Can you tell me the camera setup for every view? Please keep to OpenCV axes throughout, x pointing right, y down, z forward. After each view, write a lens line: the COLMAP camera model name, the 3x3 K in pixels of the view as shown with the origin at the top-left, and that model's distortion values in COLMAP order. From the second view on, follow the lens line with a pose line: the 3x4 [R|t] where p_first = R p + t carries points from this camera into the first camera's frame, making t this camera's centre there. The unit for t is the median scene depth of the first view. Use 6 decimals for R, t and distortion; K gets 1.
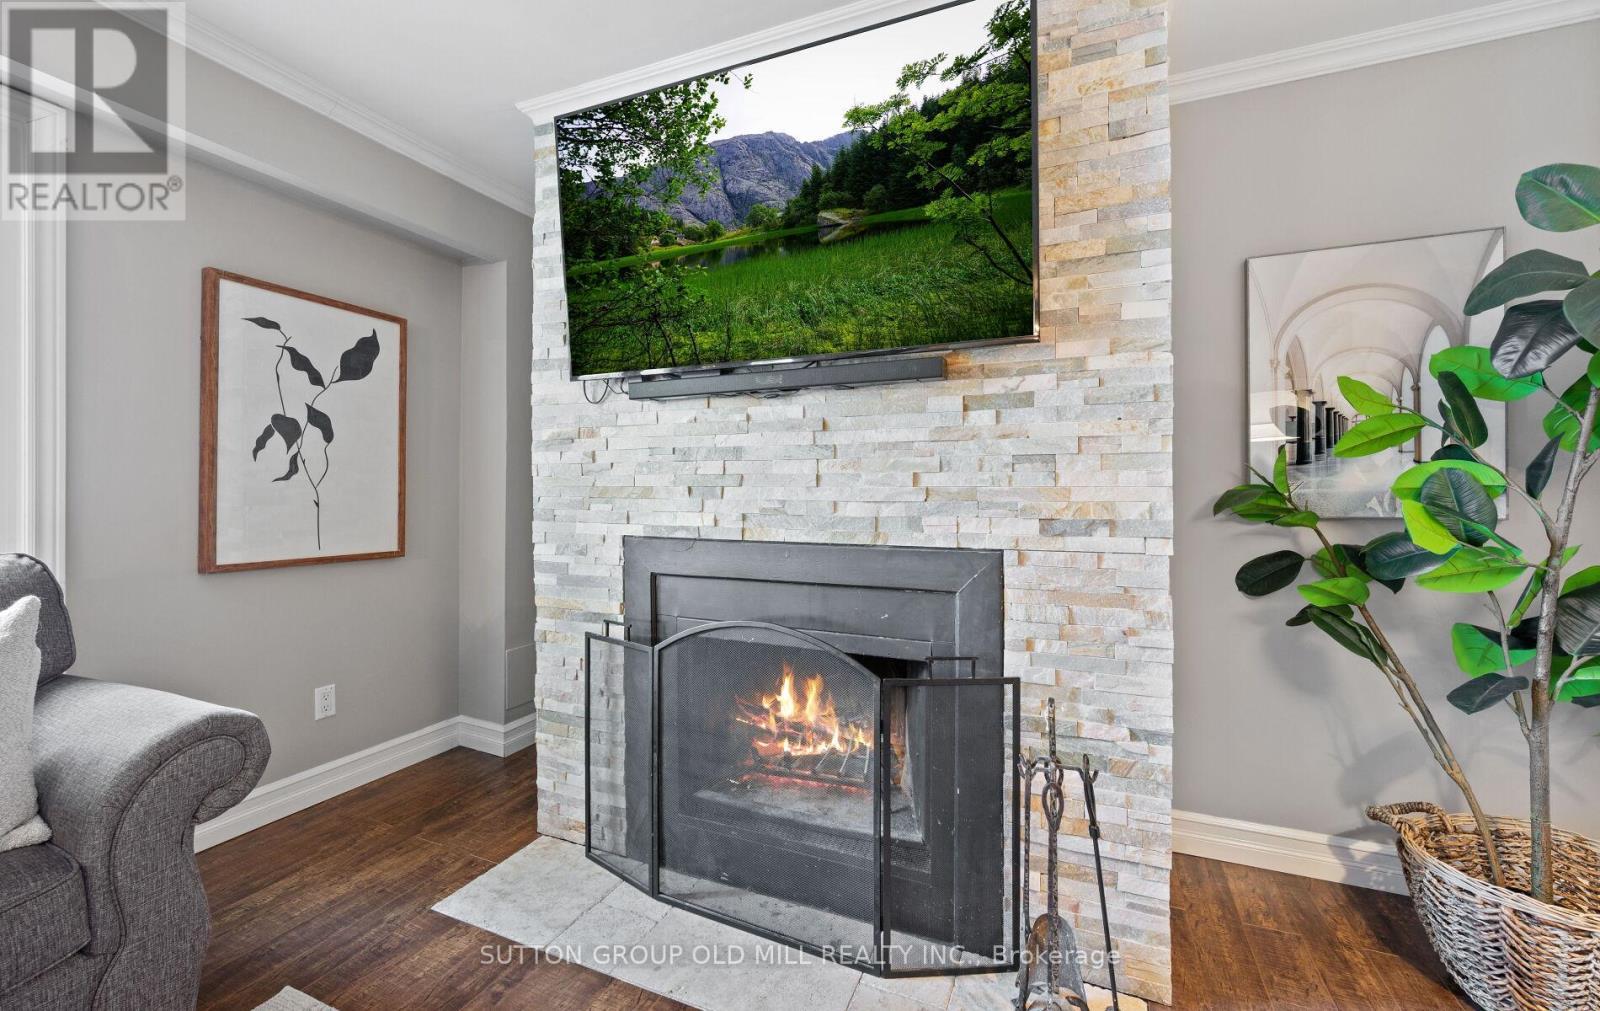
lens RADIAL K [[651.0, 0, 794.6], [0, 651.0, 488.7], [0, 0, 1]] dist [-0.000372, 0.000175]
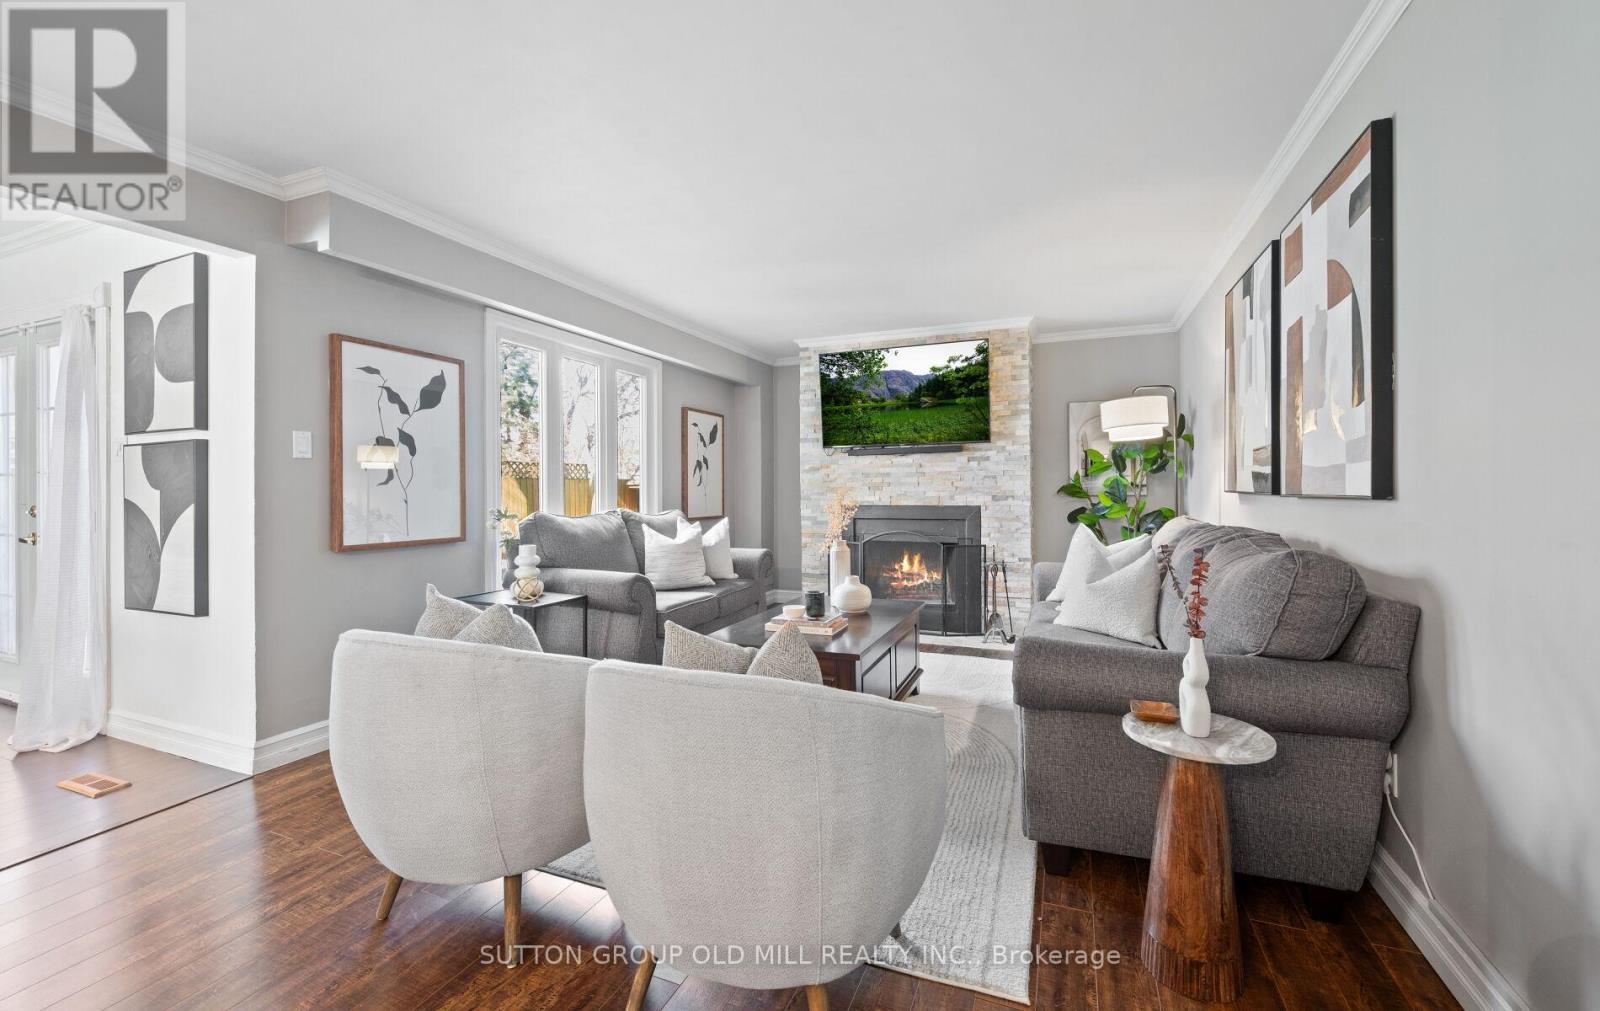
lens RADIAL K [[651.0, 0, 797.5], [0, 651.0, 492.6], [0, 0, 1]] dist [-0.000372, 0.000175]
pose [[0.999560, -0.014668, 0.025786, -0.616295], [0.013982, 0.999549, 0.026594, -0.063622], [-0.026165, -0.026222, 0.999314, -2.026552]]
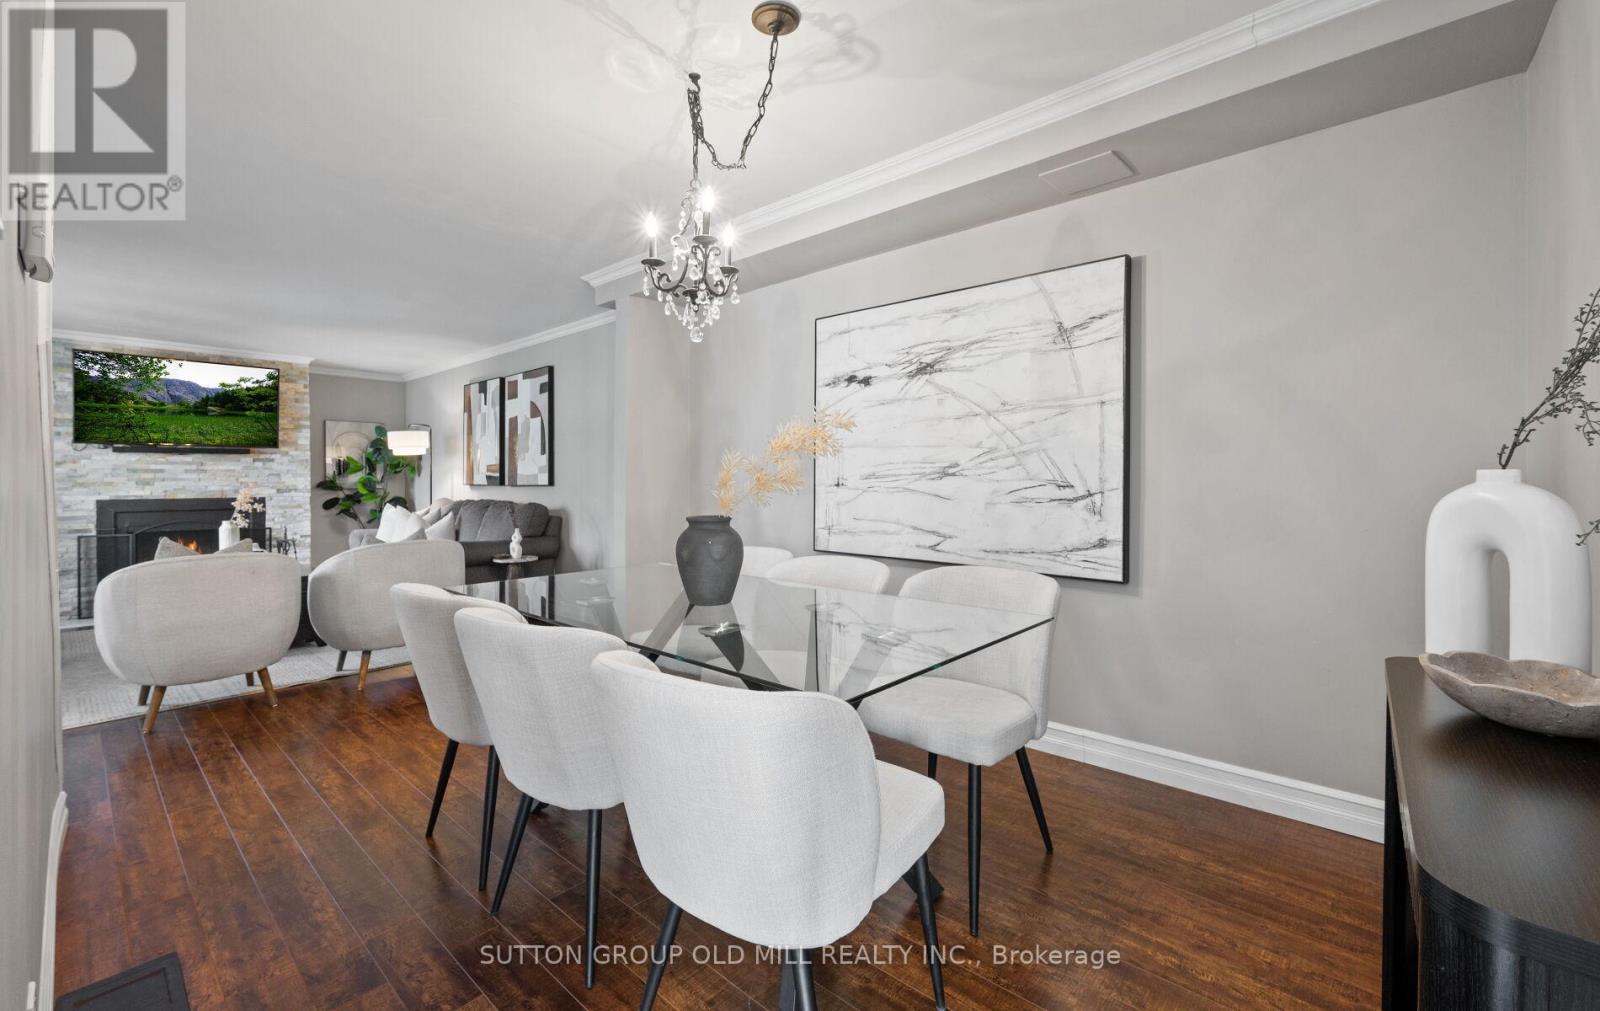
lens RADIAL K [[651.0, 0, 808.0], [0, 651.0, 484.7], [0, 0, 1]] dist [-0.000372, 0.000175]
pose [[0.298030, -0.014301, 0.954450, -2.381029], [-0.012034, 0.999752, 0.018738, -0.093948], [-0.954481, -0.017071, 0.297783, -3.212975]]
